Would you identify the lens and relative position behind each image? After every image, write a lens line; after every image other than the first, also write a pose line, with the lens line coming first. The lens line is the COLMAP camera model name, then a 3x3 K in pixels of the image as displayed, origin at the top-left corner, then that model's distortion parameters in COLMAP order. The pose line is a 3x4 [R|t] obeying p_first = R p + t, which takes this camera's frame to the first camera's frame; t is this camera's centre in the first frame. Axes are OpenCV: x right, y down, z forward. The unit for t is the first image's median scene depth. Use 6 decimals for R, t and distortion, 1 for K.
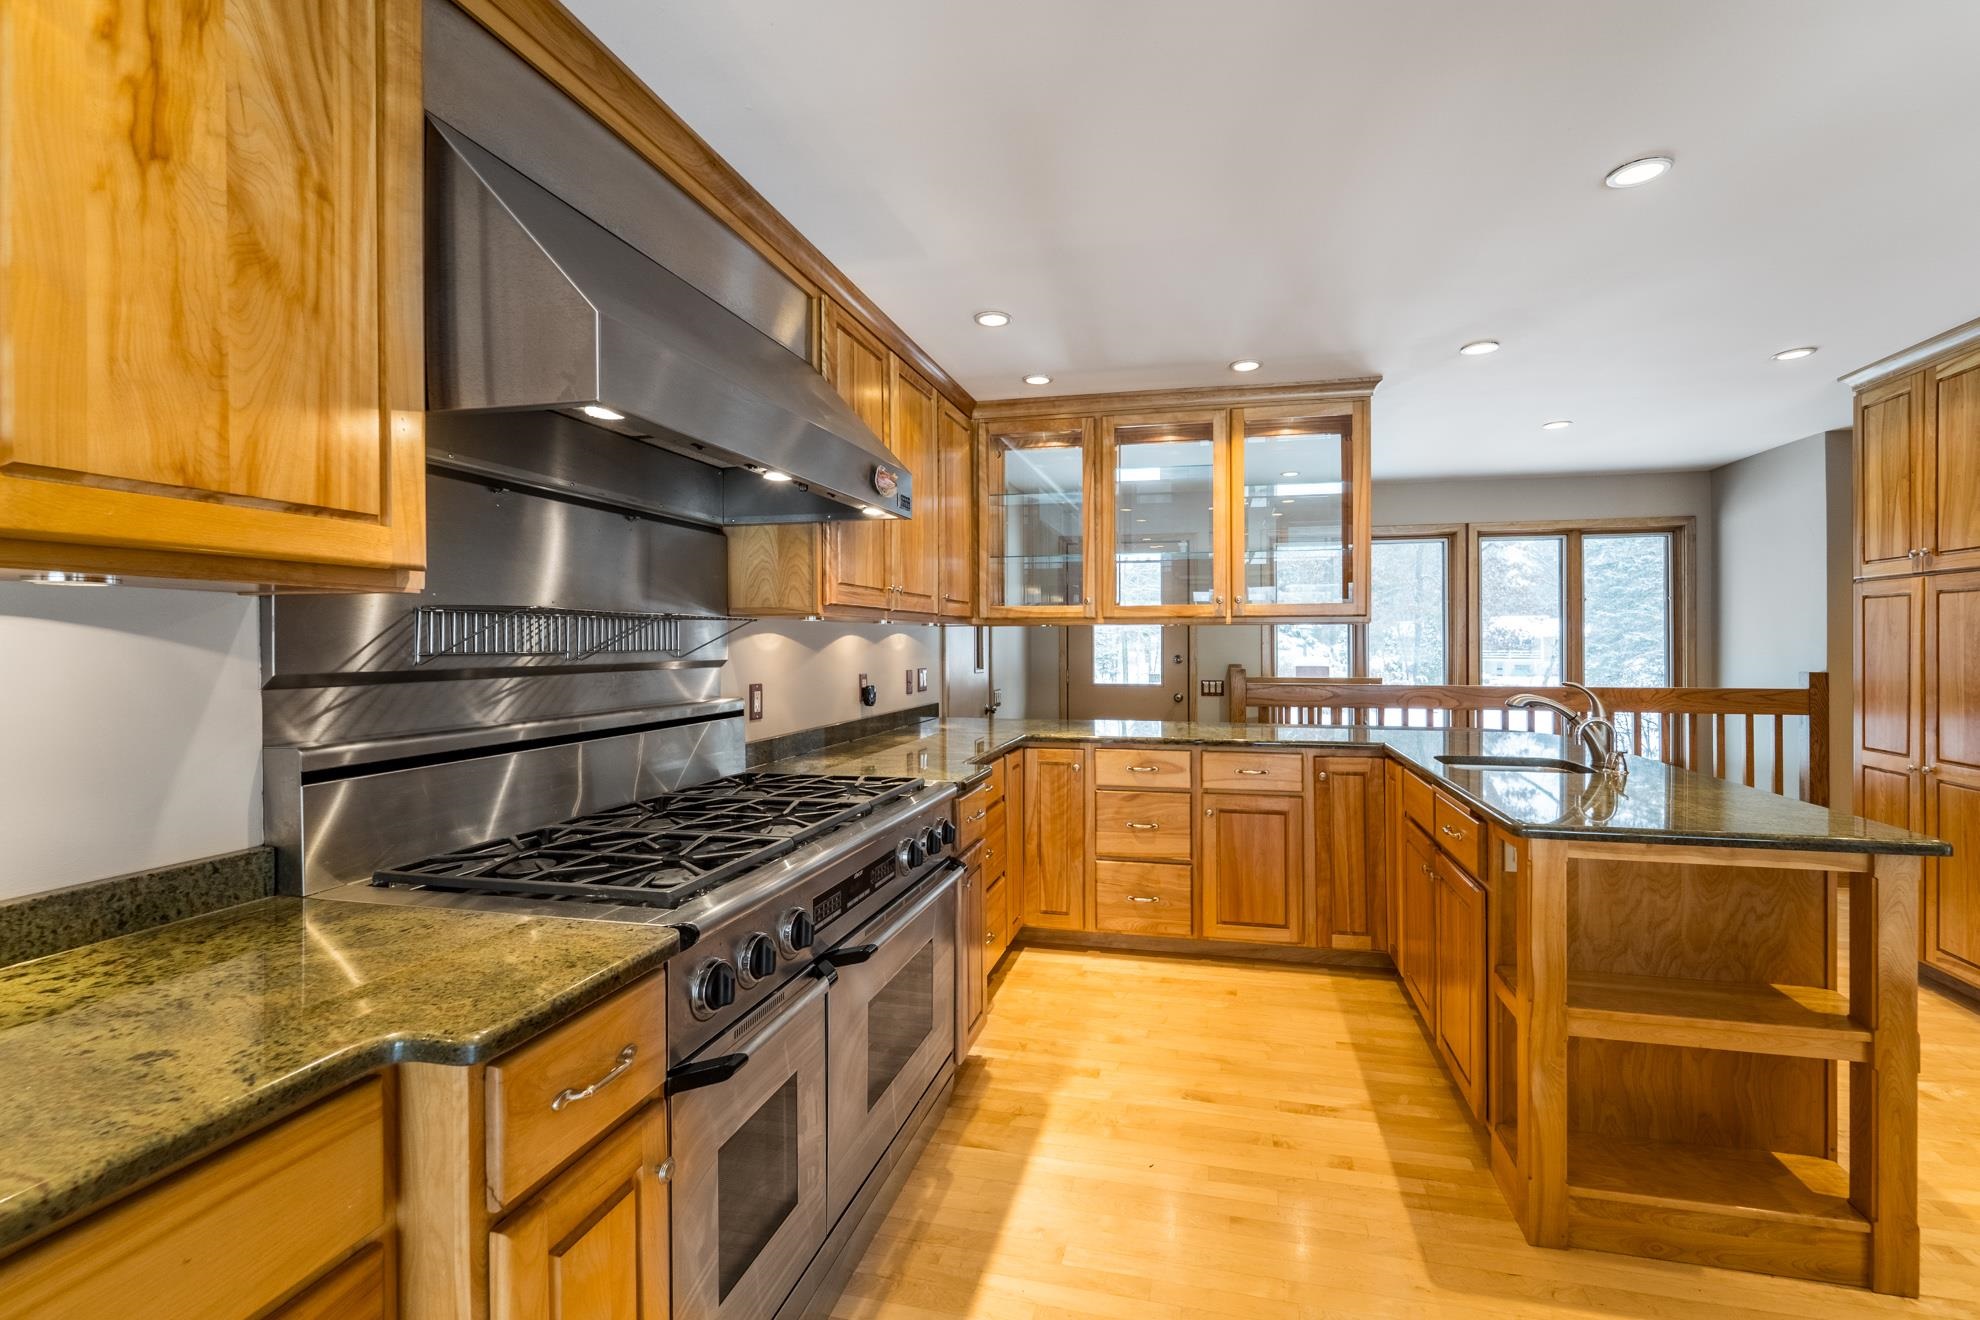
lens RADIAL K [[846.8, 0, 1048.4], [0, 846.8, 648.0], [0, 0, 1]] dist [0.002061, -0.000232]
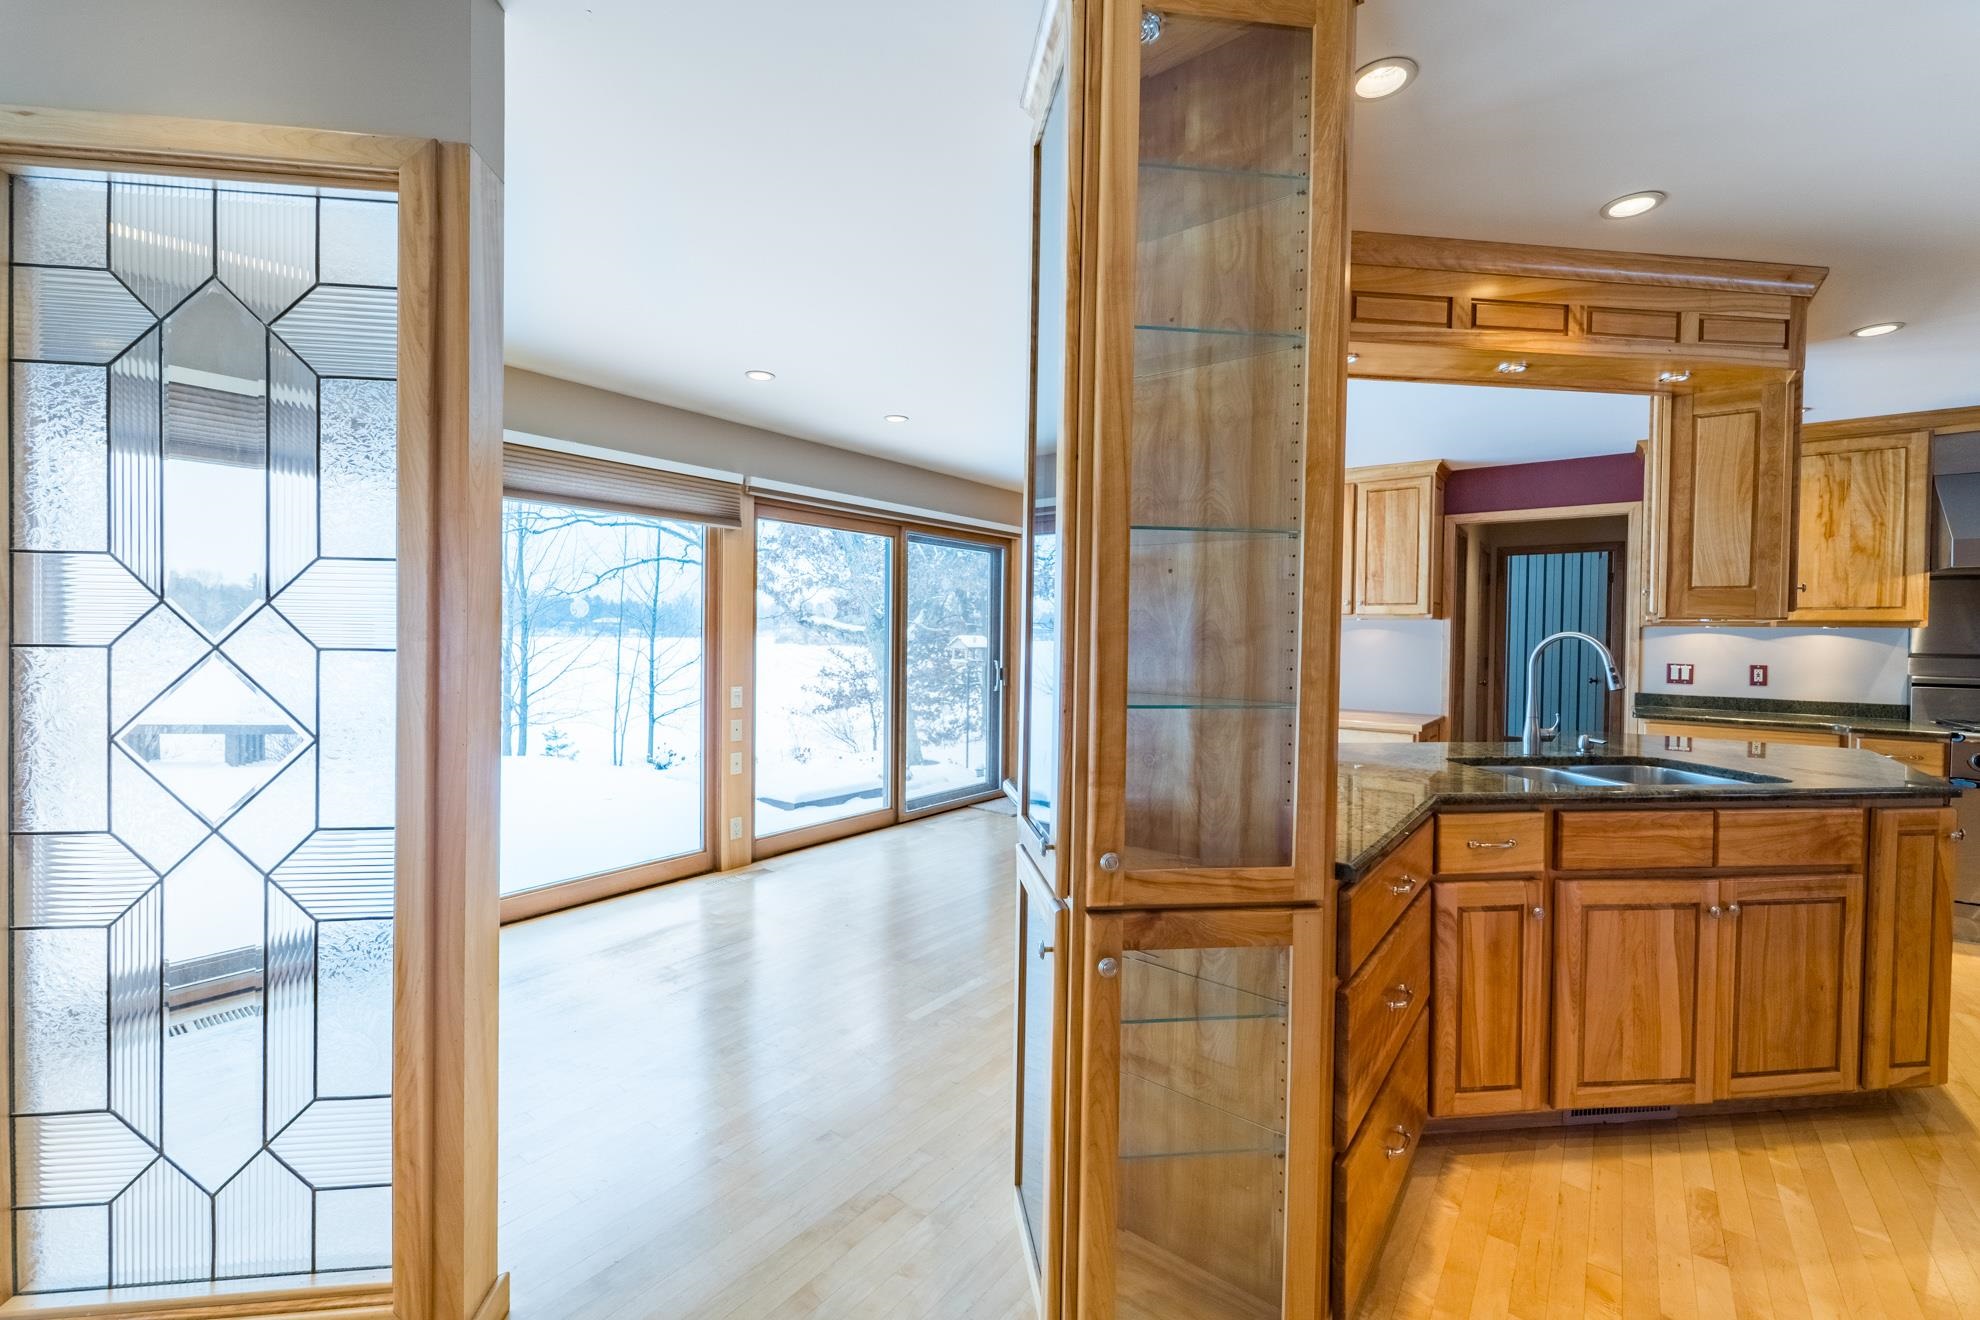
lens RADIAL K [[804.2, 0, 987.7], [0, 804.2, 642.7], [0, 0, 1]] dist [-0.000117, -0.000125]
pose [[-0.438759, 0.009488, -0.898554, 1.836975], [-0.019633, 0.999604, 0.020142, 0.000267], [0.898390, 0.026479, -0.438400, -0.445654]]
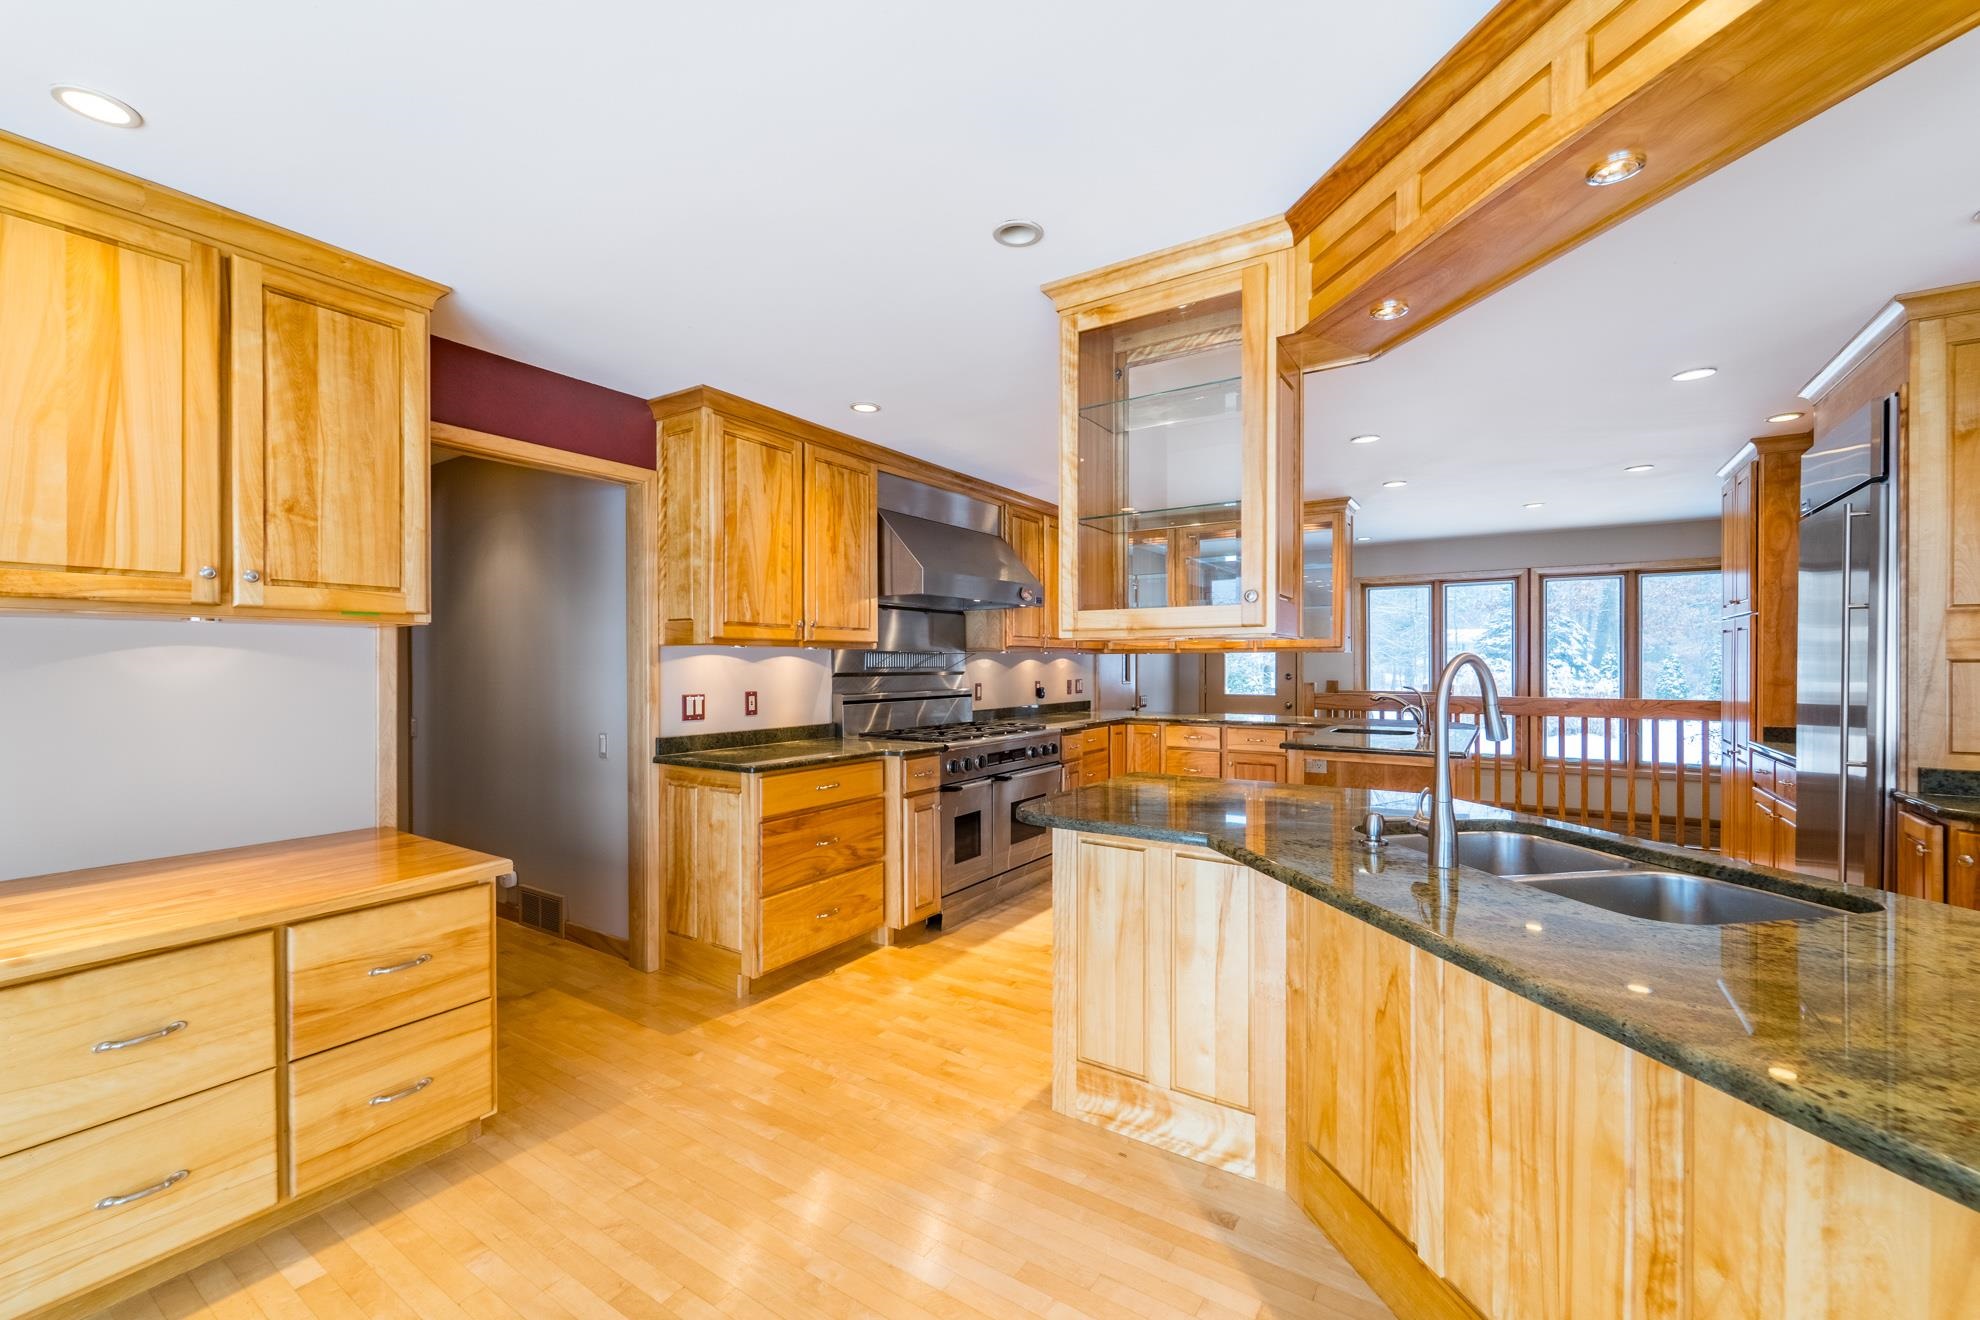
lens RADIAL K [[819.5, 0, 982.1], [0, 819.5, 671.6], [0, 0, 1]] dist [-0.000873, -0.000865]
pose [[0.932211, 0.003492, -0.361897, 0.447185], [-0.002882, 0.999993, 0.002225, 0.009874], [0.361903, -0.001031, 0.932215, -1.002301]]
